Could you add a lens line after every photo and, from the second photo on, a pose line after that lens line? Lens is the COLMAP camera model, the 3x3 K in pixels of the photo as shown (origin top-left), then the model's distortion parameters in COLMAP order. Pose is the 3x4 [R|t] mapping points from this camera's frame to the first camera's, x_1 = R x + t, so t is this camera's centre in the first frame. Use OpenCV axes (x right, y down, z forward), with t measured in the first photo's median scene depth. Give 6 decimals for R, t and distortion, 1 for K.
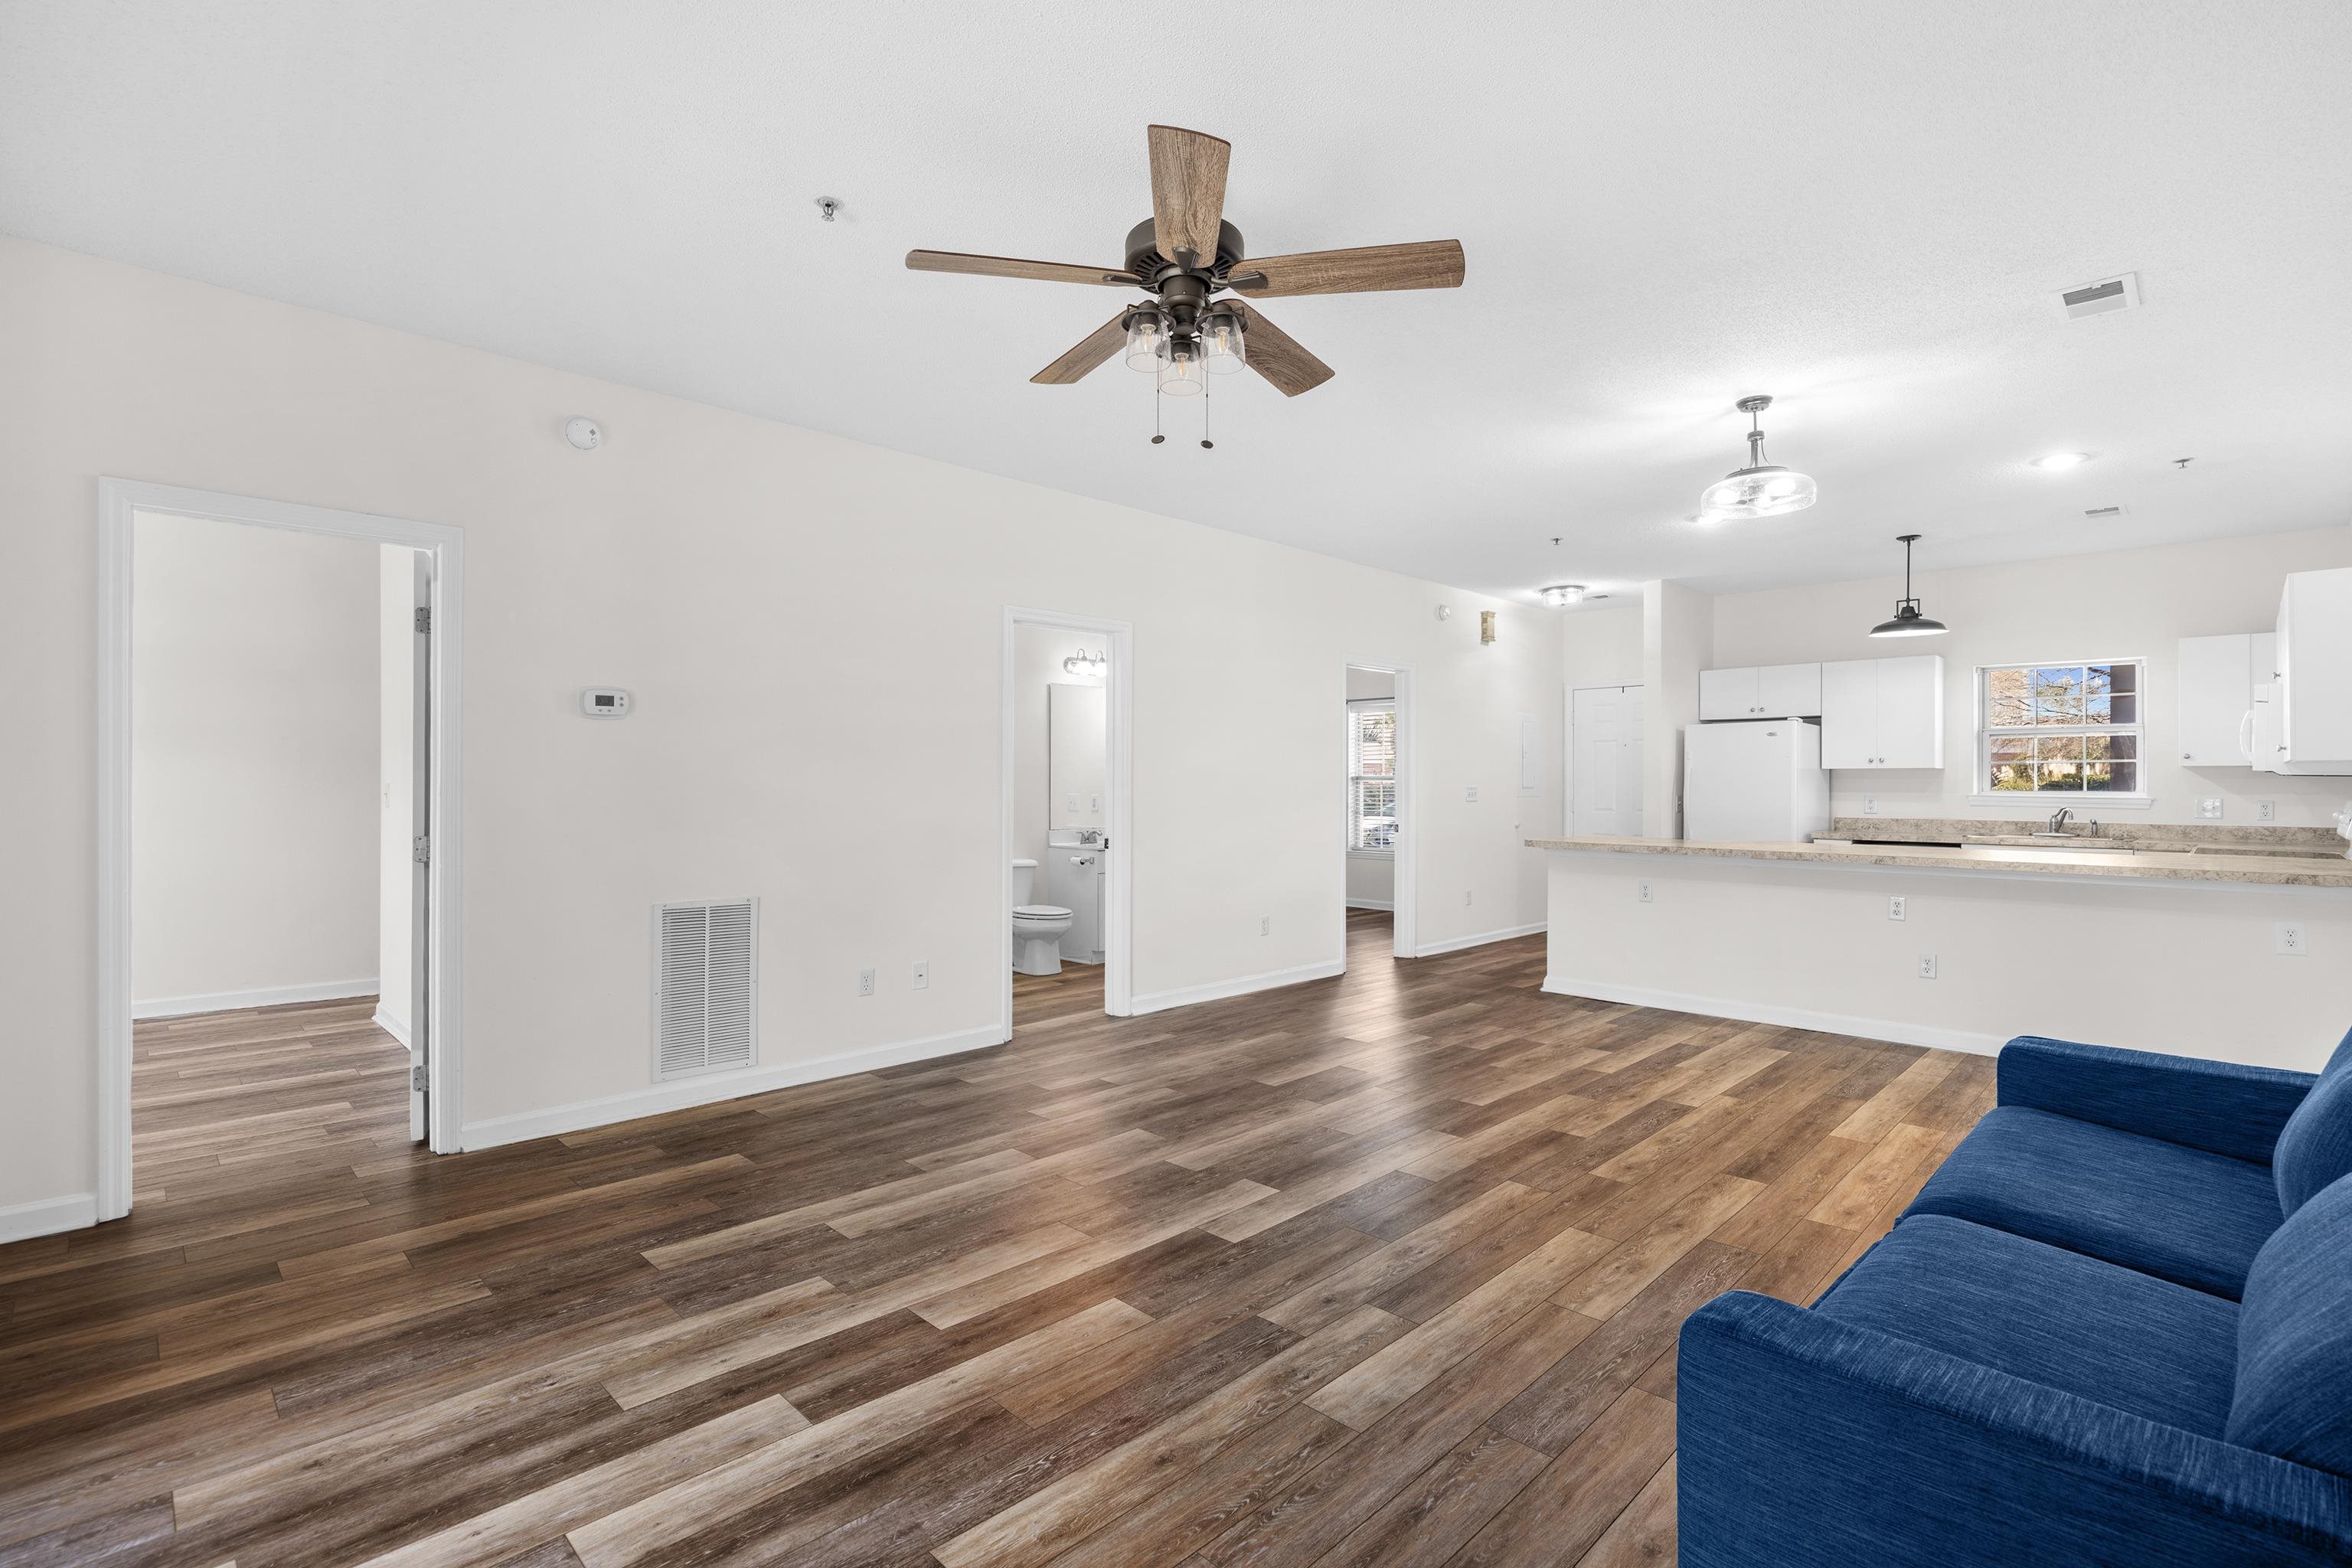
lens RADIAL K [[1082.2, 0, 1174.1], [0, 1082.2, 779.5], [0, 0, 1]] dist [-0.013597, 0.000147]
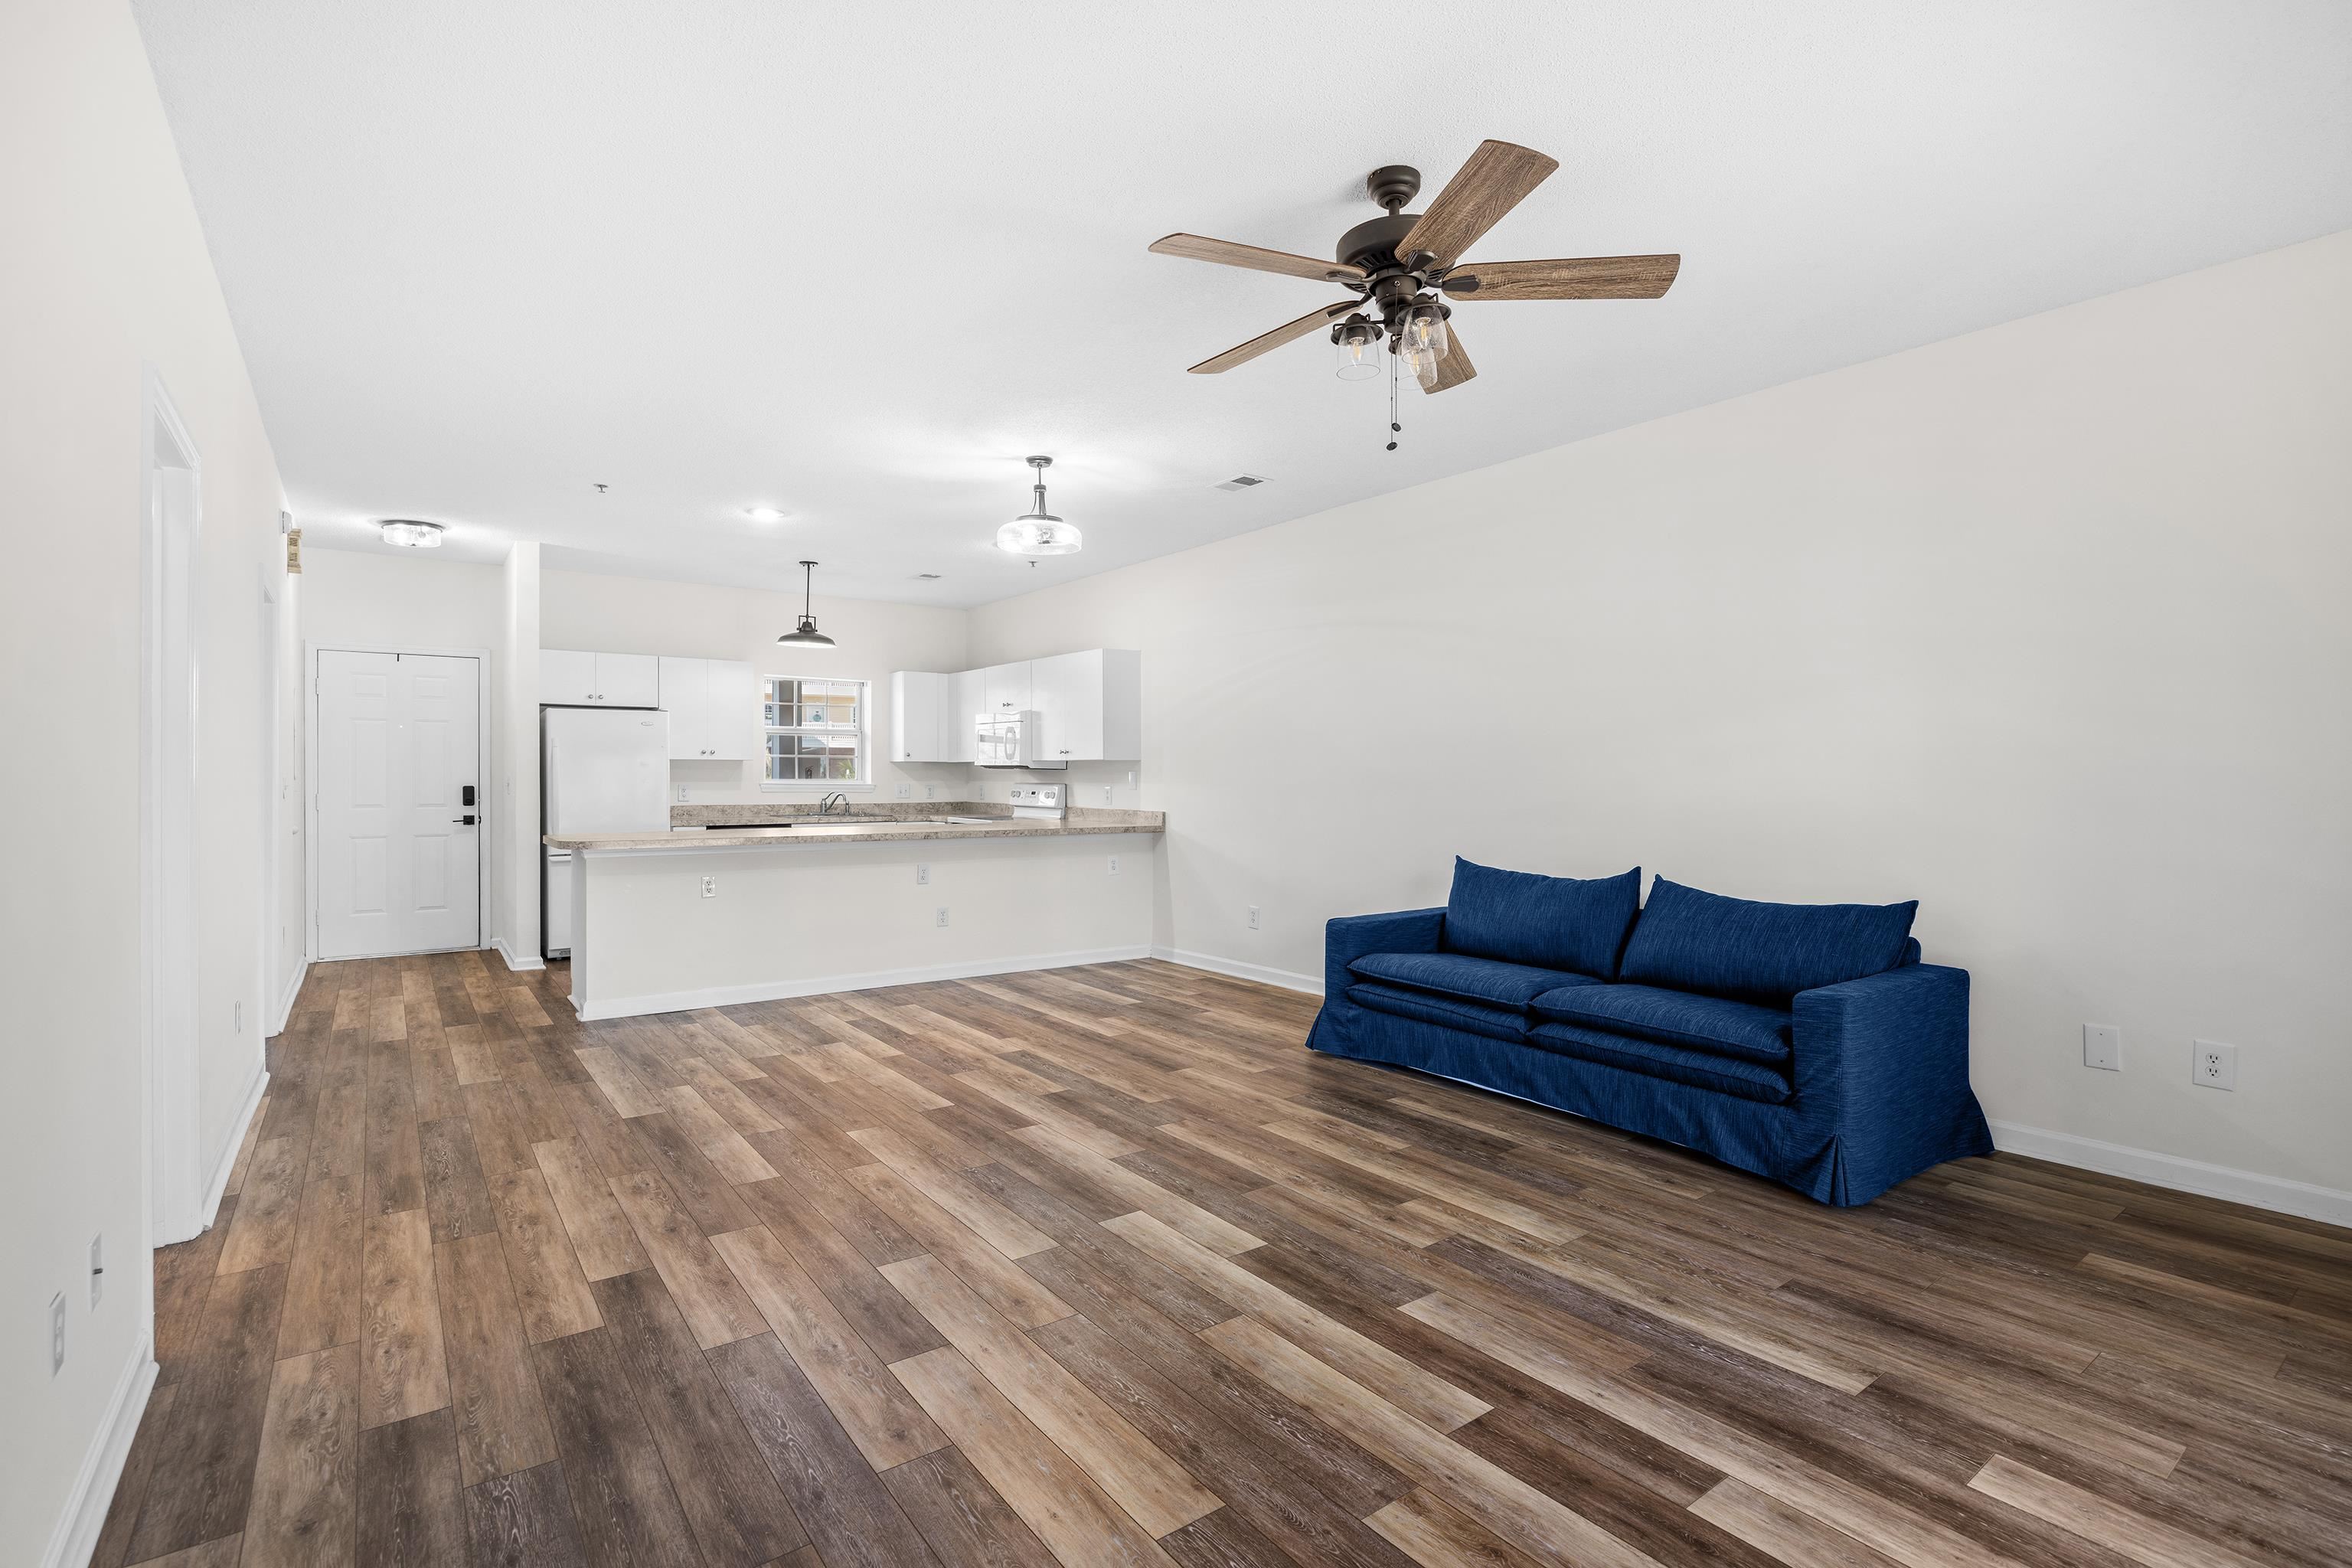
lens RADIAL K [[1082.2, 0, 1174.1], [0, 1082.2, 779.5], [0, 0, 1]] dist [-0.013597, 0.000147]
pose [[0.146557, -0.005190, 0.989189, -0.750982], [-0.003345, 0.999978, 0.005742, 0.004115], [-0.989197, -0.004150, 0.146536, 0.771214]]
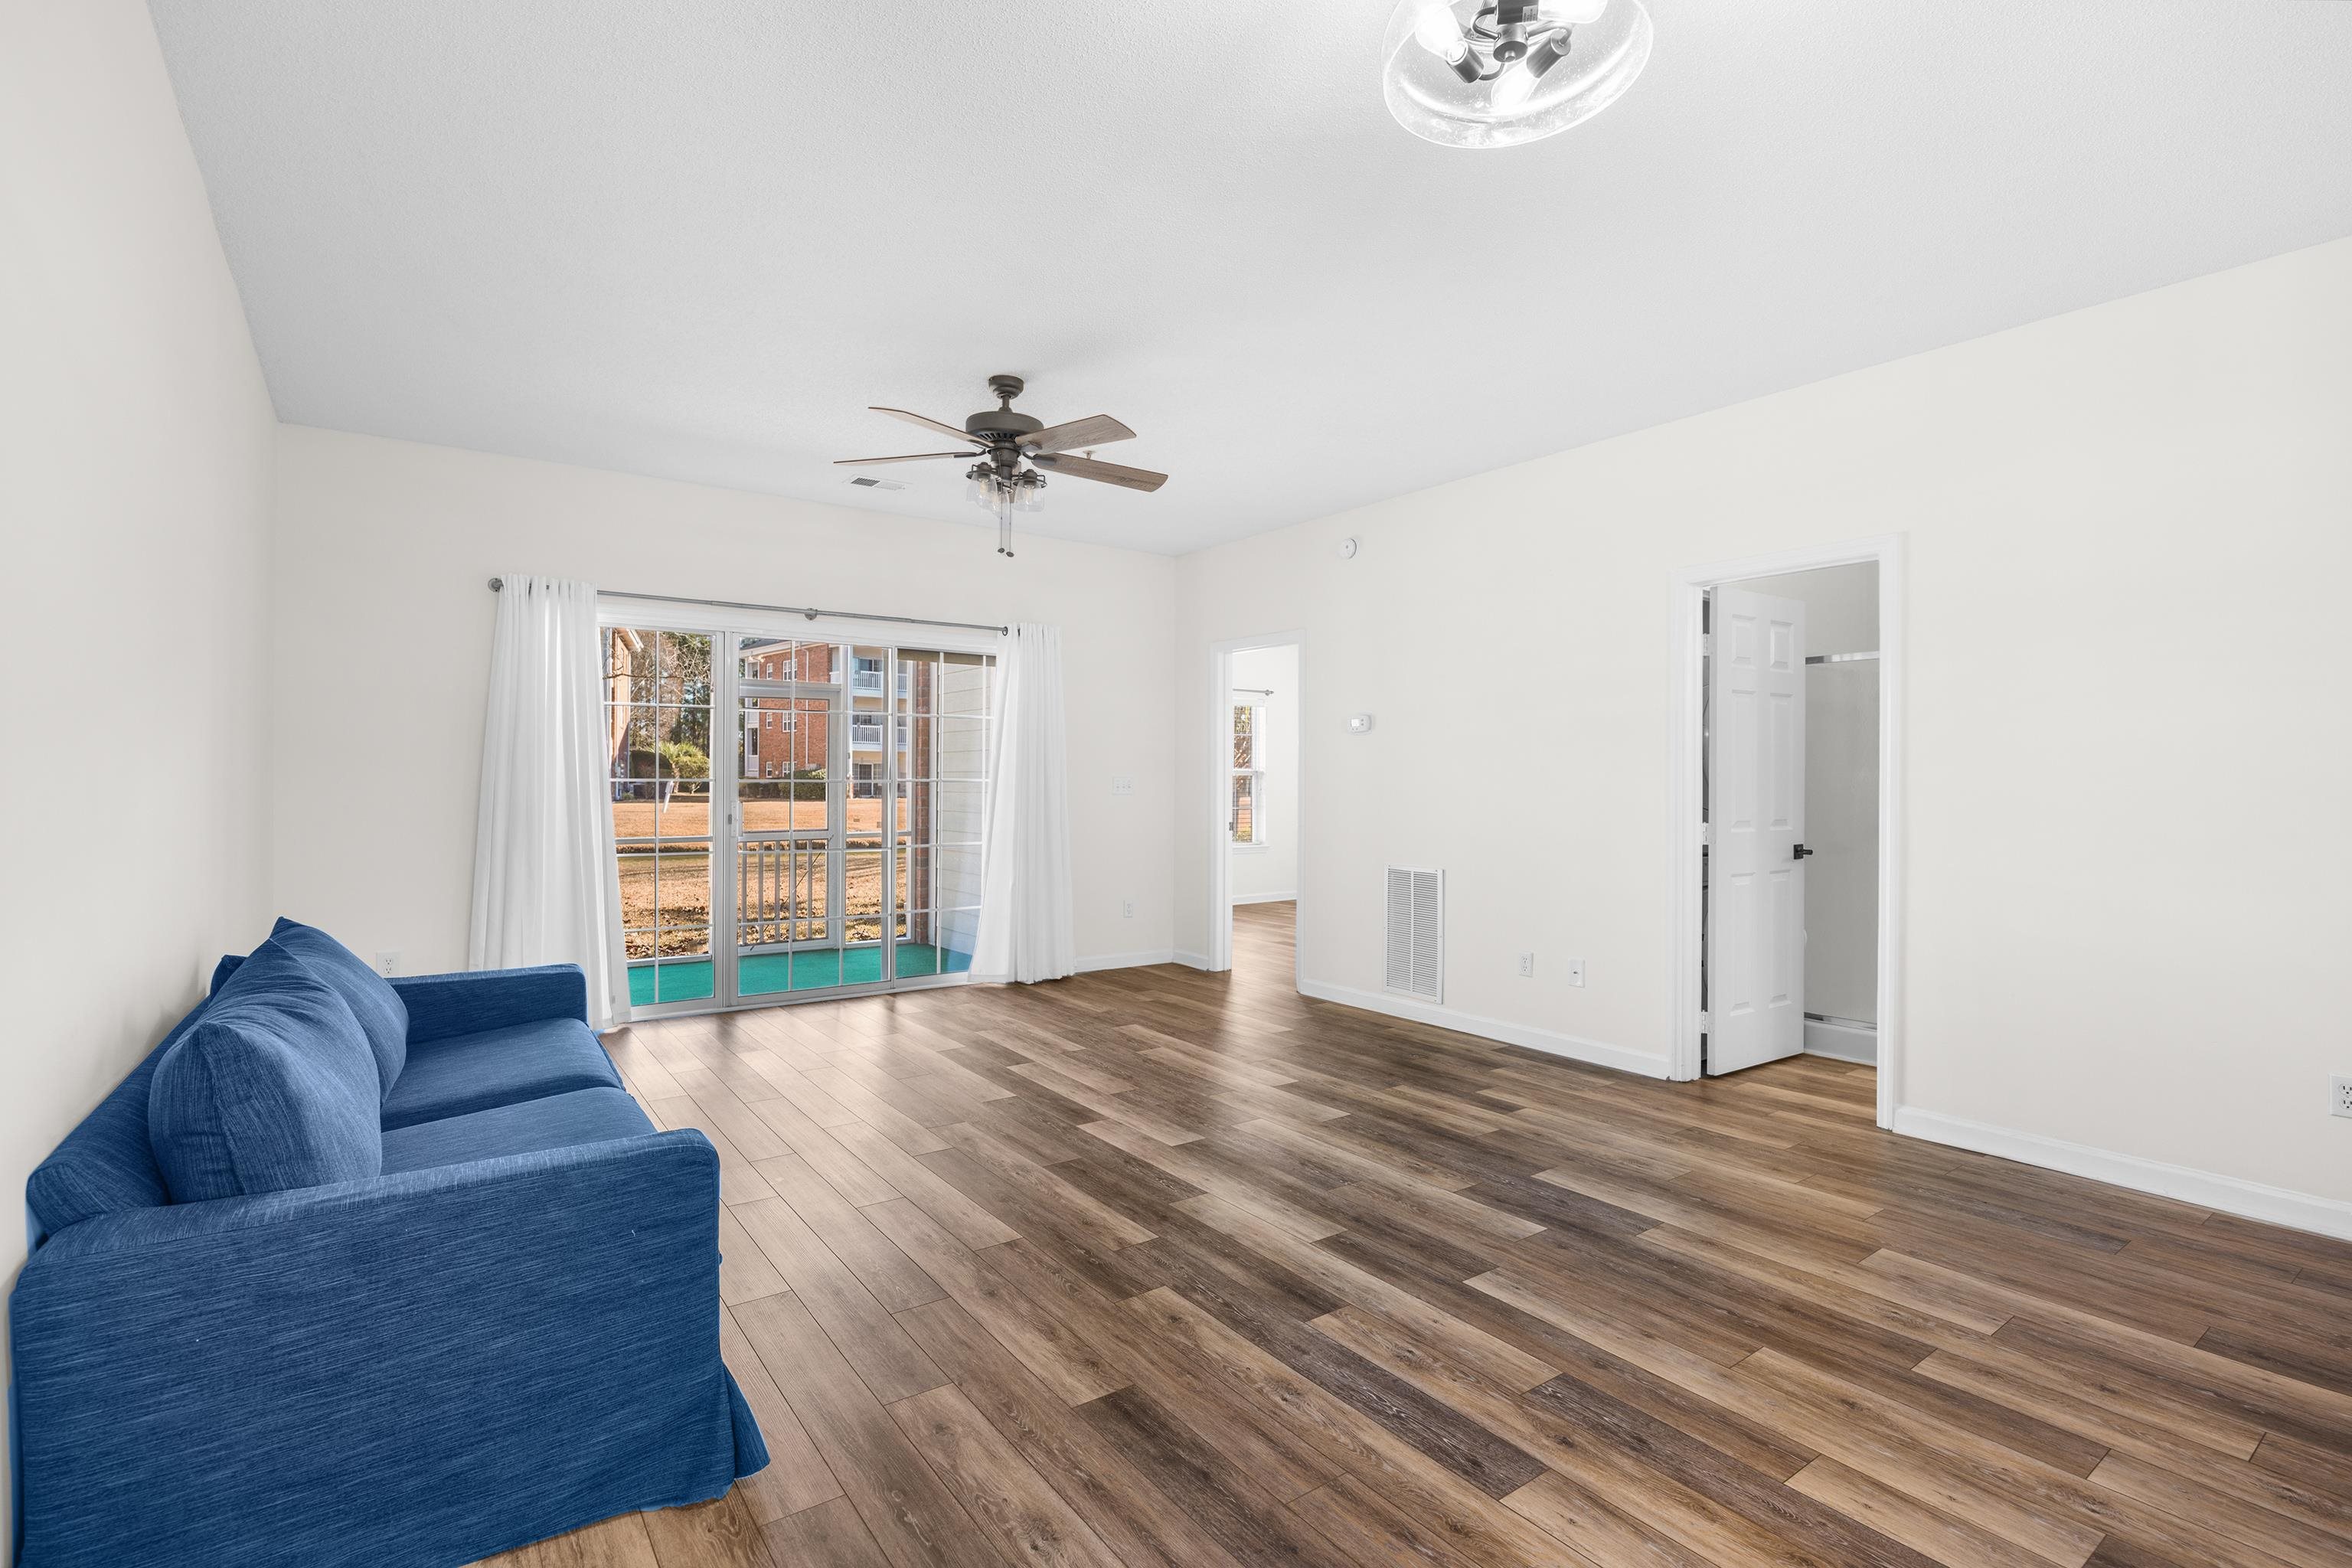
lens RADIAL K [[1091.6, 0, 1174.3], [0, 1091.6, 748.5], [0, 0, 1]] dist [-0.013592, 0.000121]
pose [[-0.158671, -0.028532, -0.986919, 1.106438], [-0.001345, 0.999588, -0.028682, 0.008287], [0.987331, -0.003224, -0.158644, 1.086486]]
